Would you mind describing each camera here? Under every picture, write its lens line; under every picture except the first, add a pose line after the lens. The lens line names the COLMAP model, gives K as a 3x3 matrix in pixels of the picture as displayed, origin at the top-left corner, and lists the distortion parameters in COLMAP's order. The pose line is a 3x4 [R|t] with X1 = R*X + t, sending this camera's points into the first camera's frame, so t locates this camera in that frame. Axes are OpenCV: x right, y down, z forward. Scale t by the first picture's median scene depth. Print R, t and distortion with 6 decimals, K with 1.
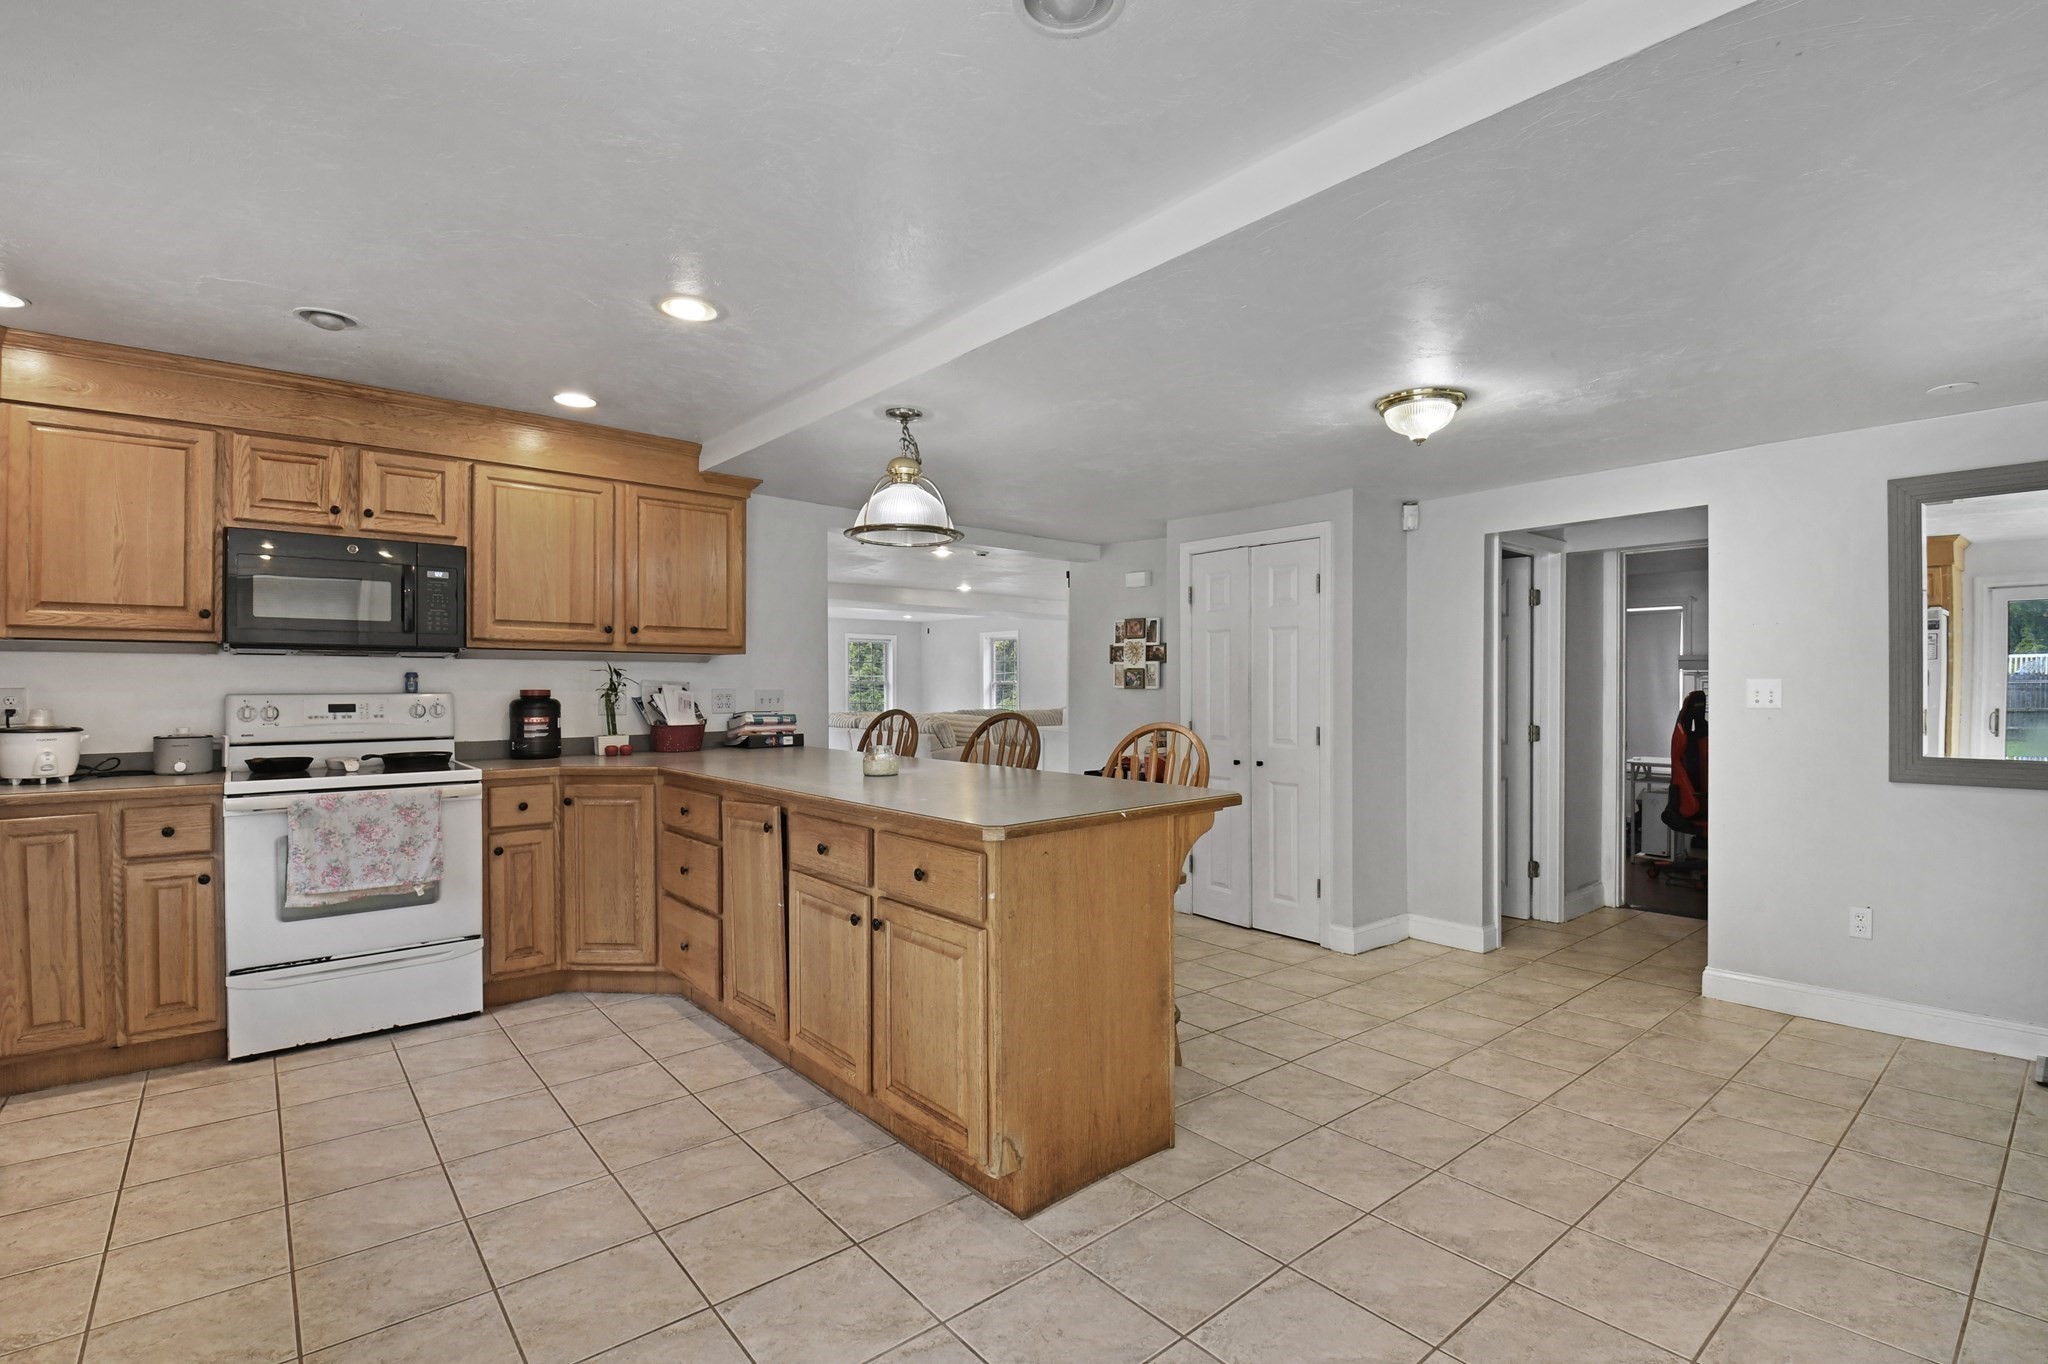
lens RADIAL K [[942.4, 0, 1025.6], [0, 942.4, 686.3], [0, 0, 1]] dist [-0.000135, -0.000091]
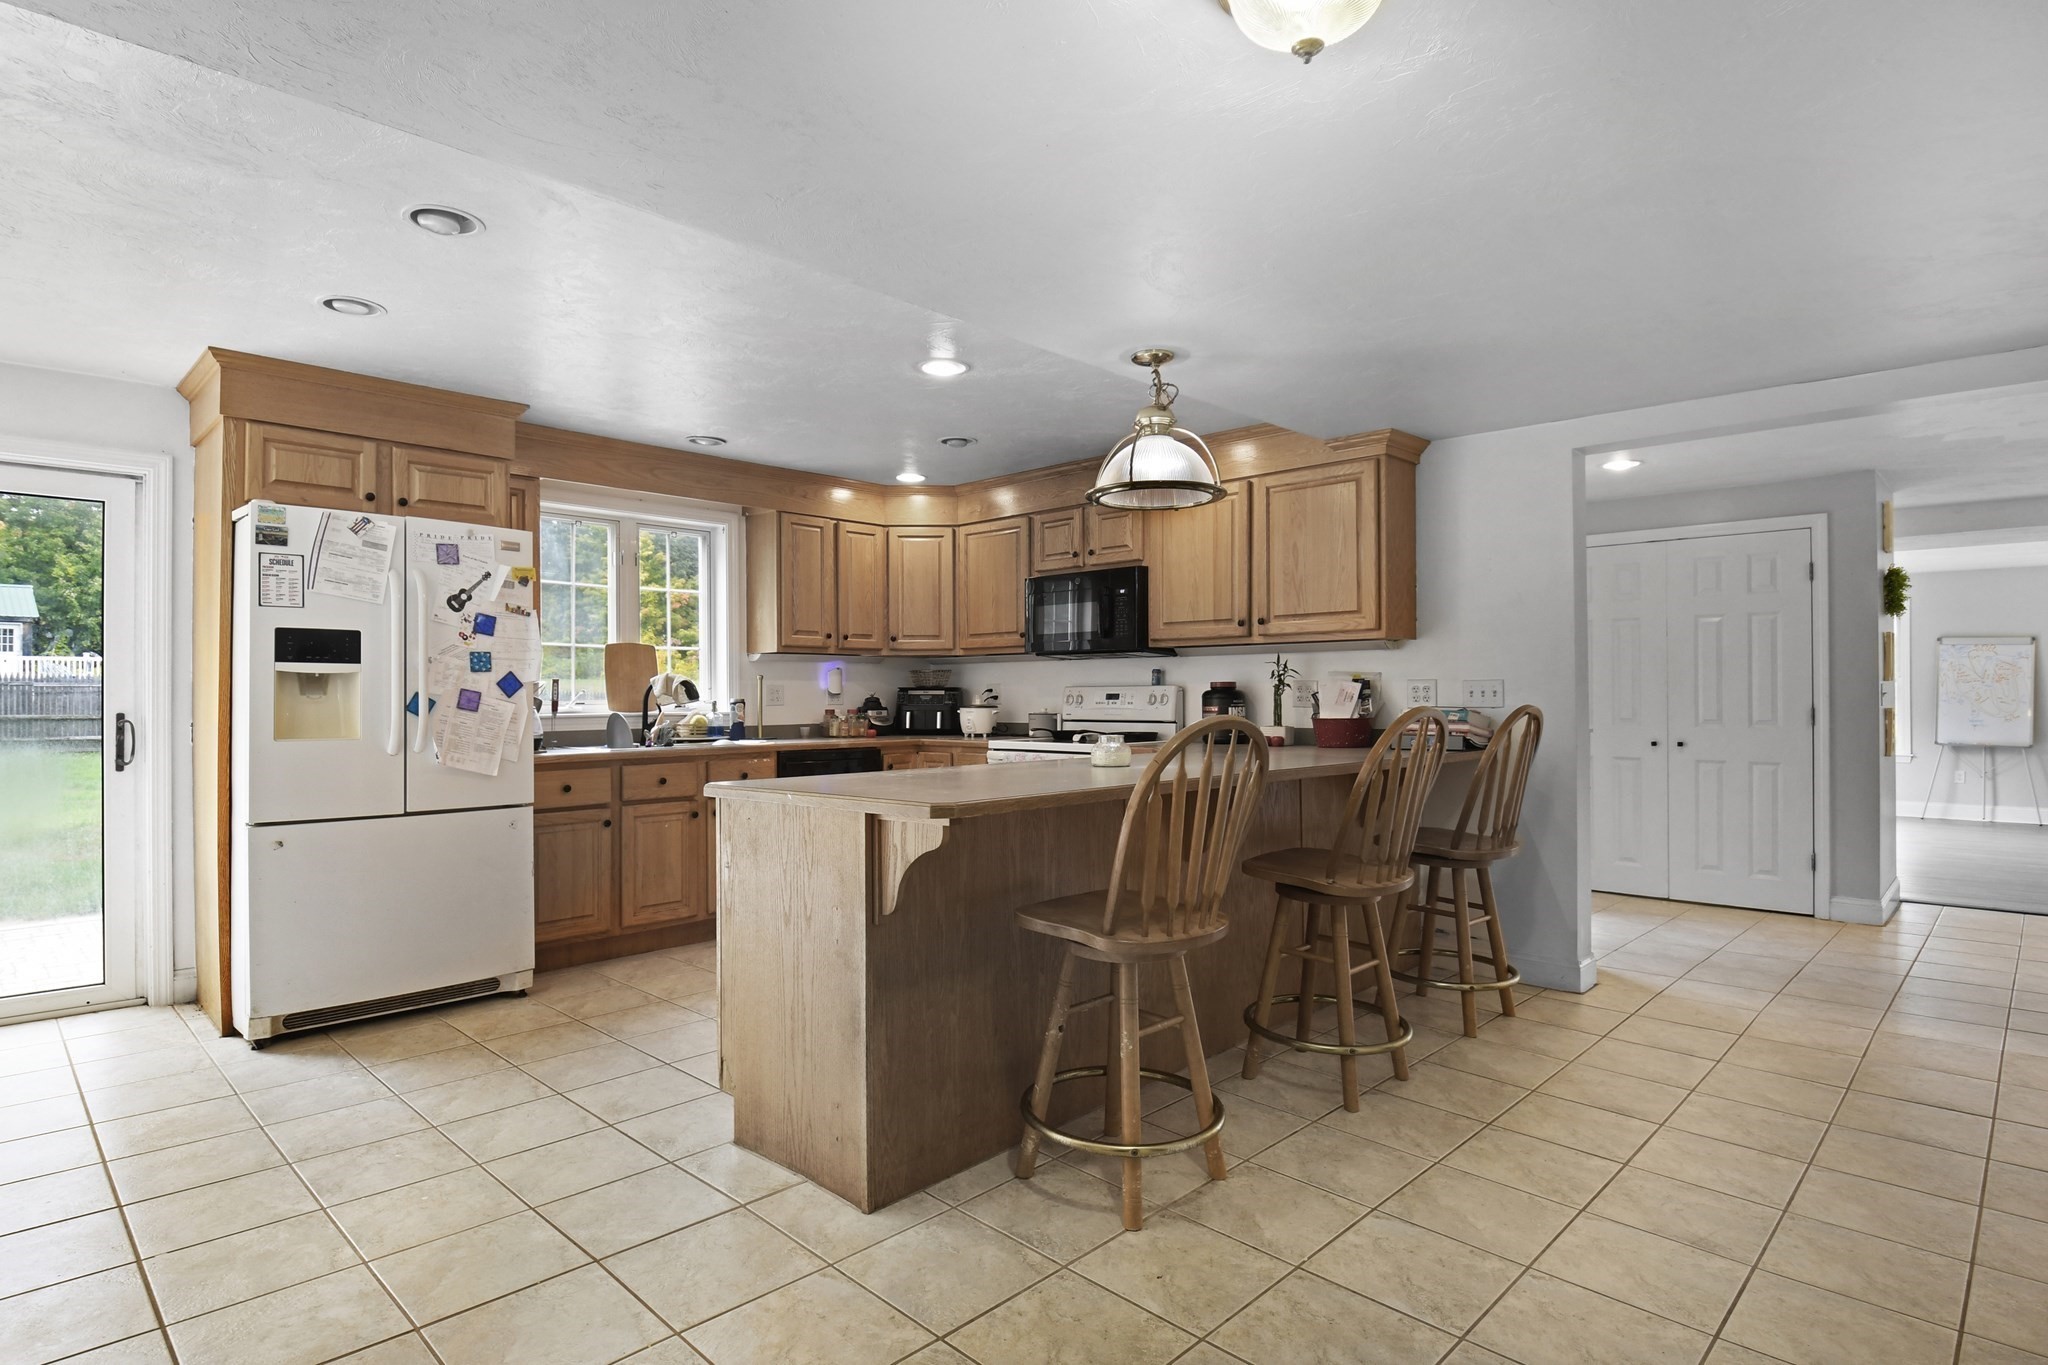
lens RADIAL K [[1047.1, 0, 1028.0], [0, 1047.1, 695.3], [0, 0, 1]] dist [-0.000915, -0.000904]
pose [[0.103800, -0.000316, -0.994598, 0.722358], [0.003358, 0.999994, 0.000033, 0.019718], [0.994593, -0.003344, 0.103801, 0.691844]]
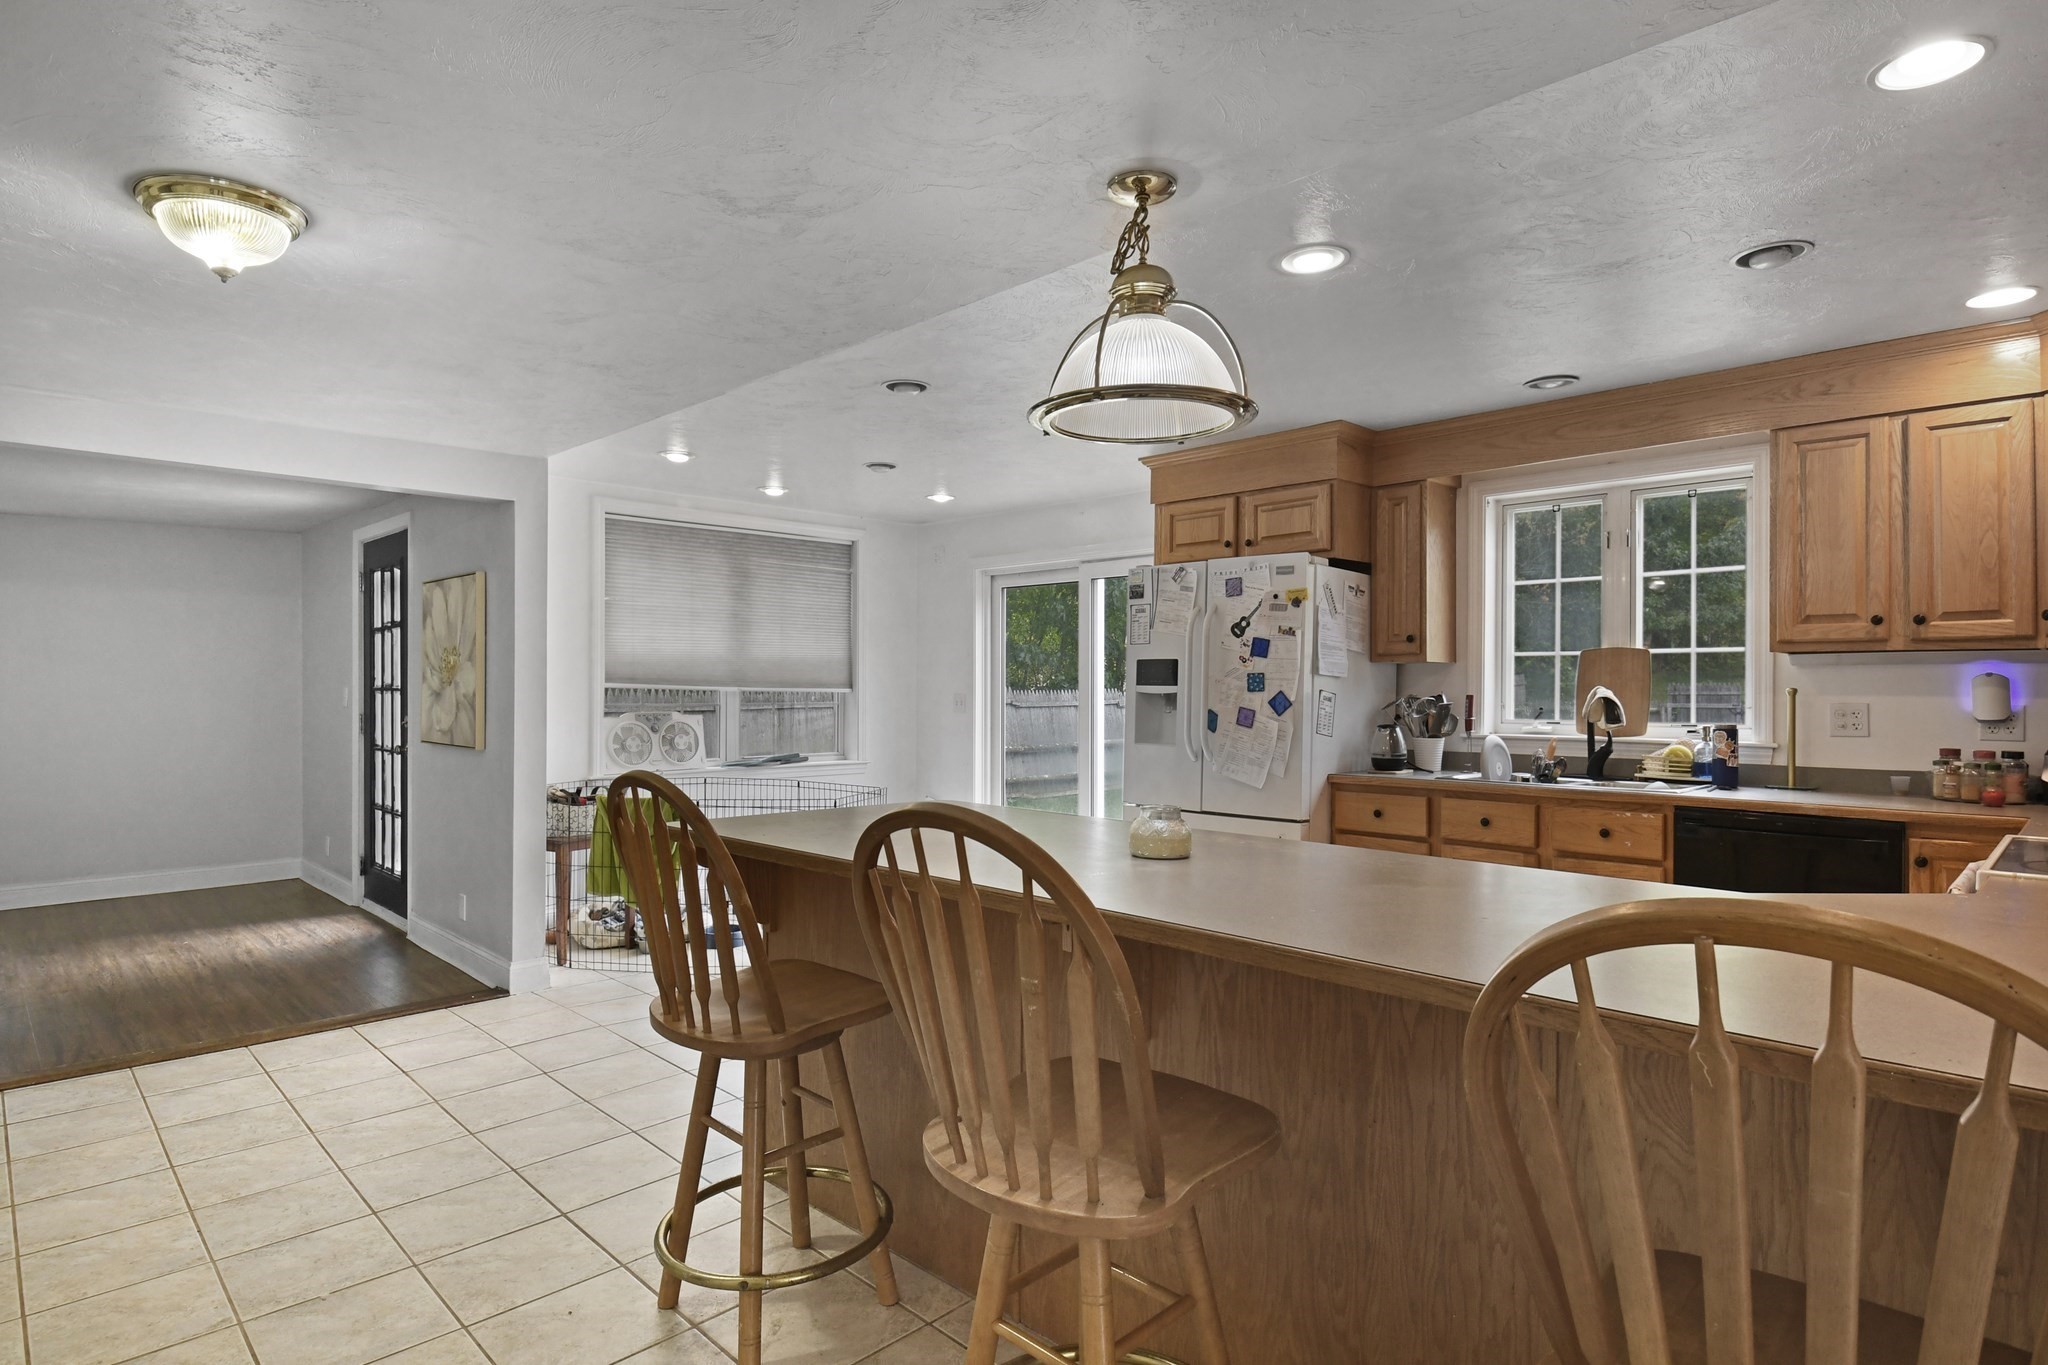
lens RADIAL K [[1047.1, 0, 1018.3], [0, 1047.1, 690.1], [0, 0, 1]] dist [-0.000915, -0.000904]
pose [[-0.996185, -0.002100, -0.087241, 0.234094], [-0.002358, 0.999993, 0.002856, 0.000363], [0.087234, 0.003051, -0.996183, 1.133004]]
